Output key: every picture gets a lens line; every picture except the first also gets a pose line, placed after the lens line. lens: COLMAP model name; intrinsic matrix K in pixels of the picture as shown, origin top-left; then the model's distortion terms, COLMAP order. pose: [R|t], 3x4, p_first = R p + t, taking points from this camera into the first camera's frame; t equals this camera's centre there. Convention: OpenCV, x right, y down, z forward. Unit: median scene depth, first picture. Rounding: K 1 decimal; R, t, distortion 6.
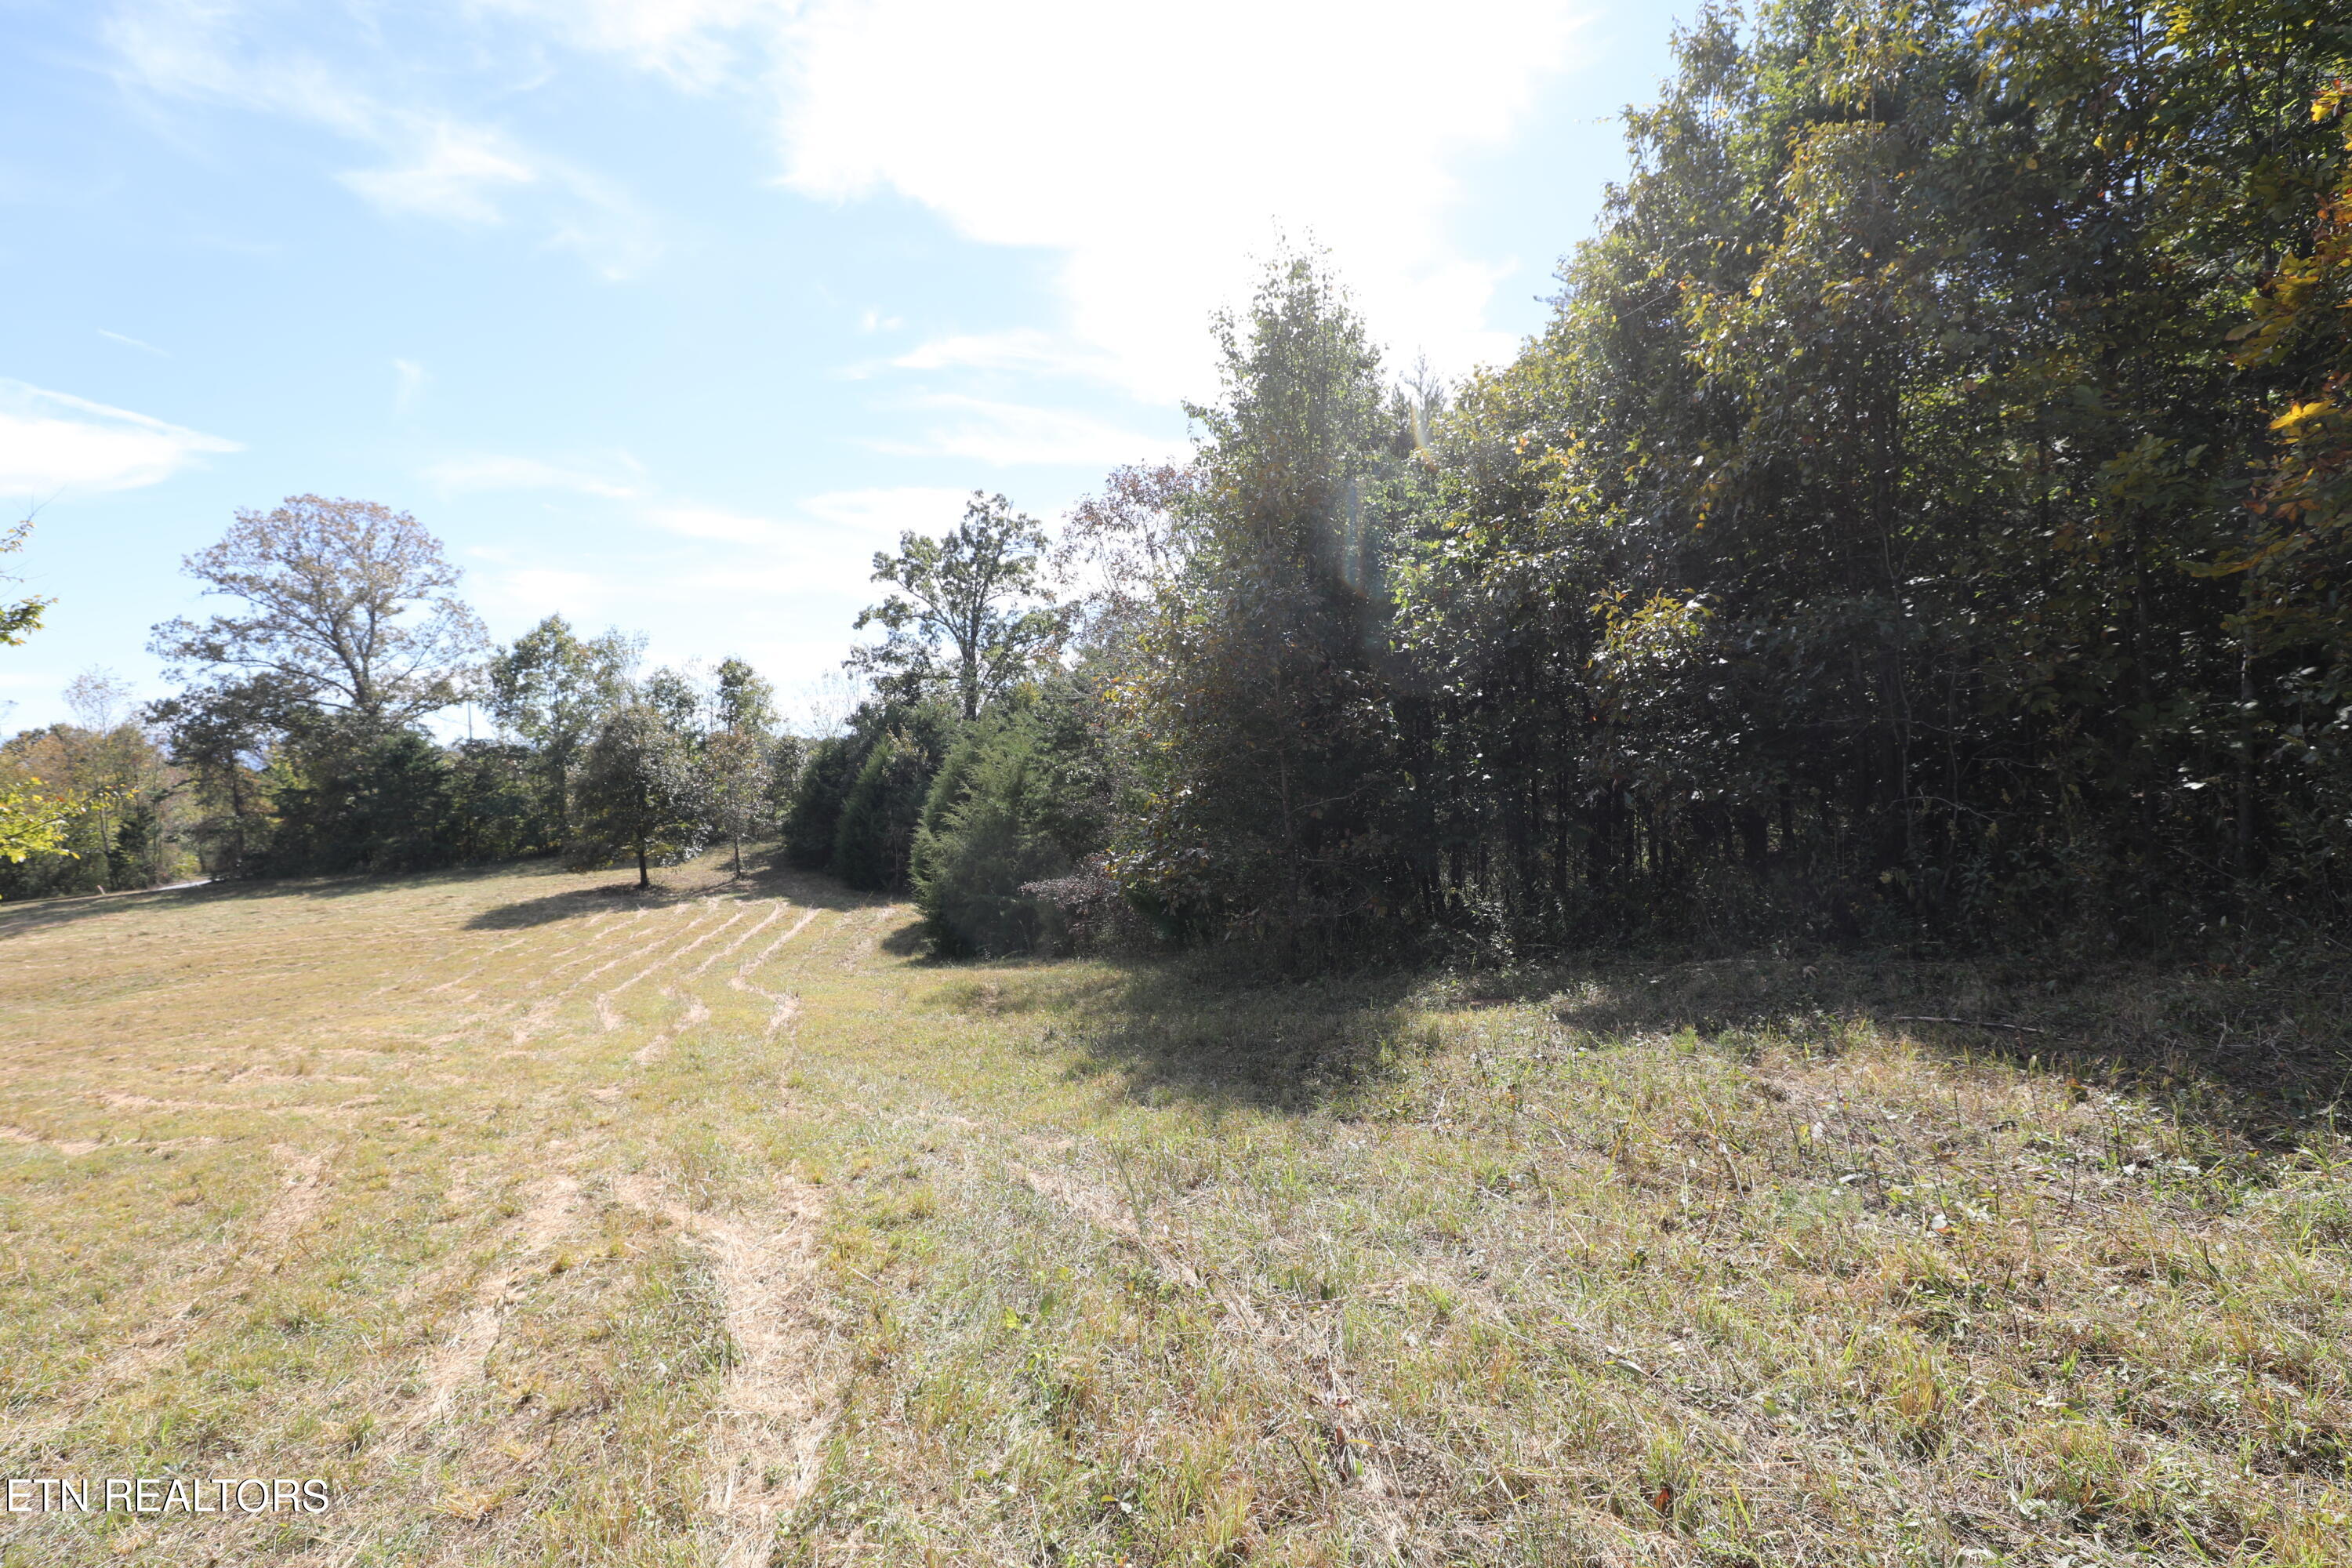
lens RADIAL K [[1073.3, 0, 1177.1], [0, 1073.3, 793.5], [0, 0, 1]] dist [-0.045605, 0.013839]
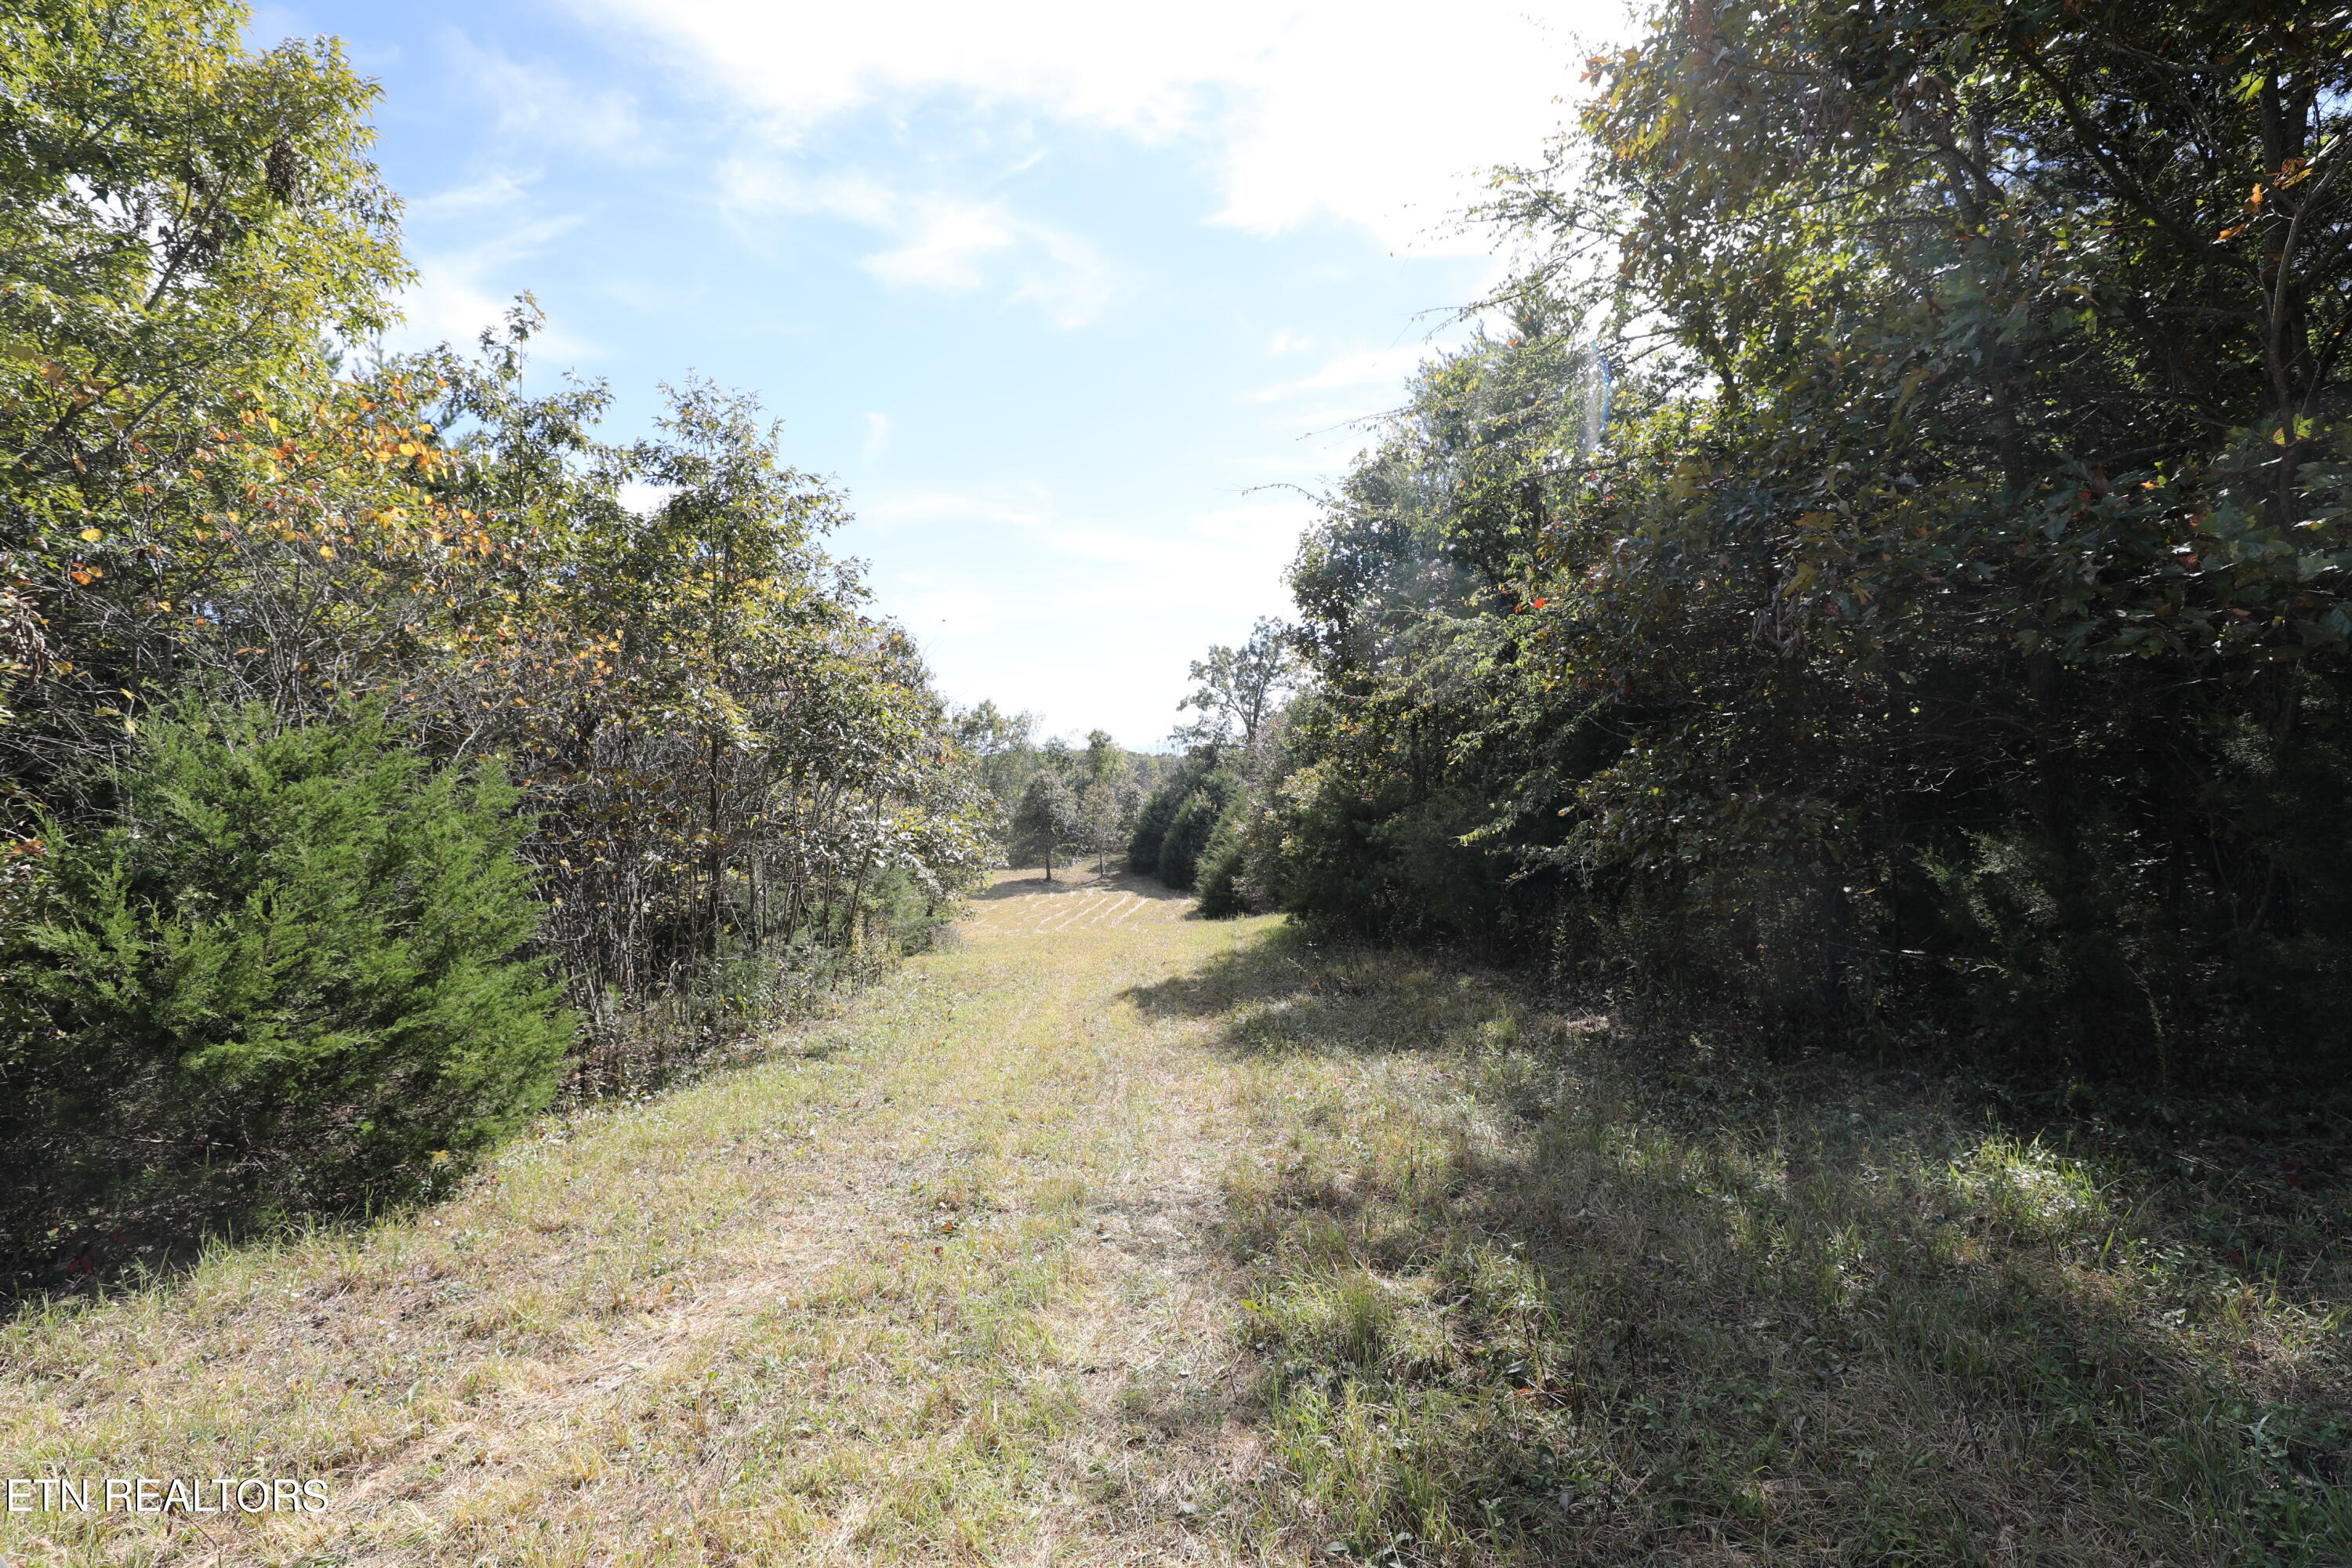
lens RADIAL K [[1073.3, 0, 1177.1], [0, 1073.3, 793.5], [0, 0, 1]] dist [-0.045605, 0.013839]
pose [[0.954829, 0.025246, -0.296083, 0.145410], [-0.027951, 0.999597, -0.004905, -0.035911], [0.295840, 0.012959, 0.955150, -0.430493]]
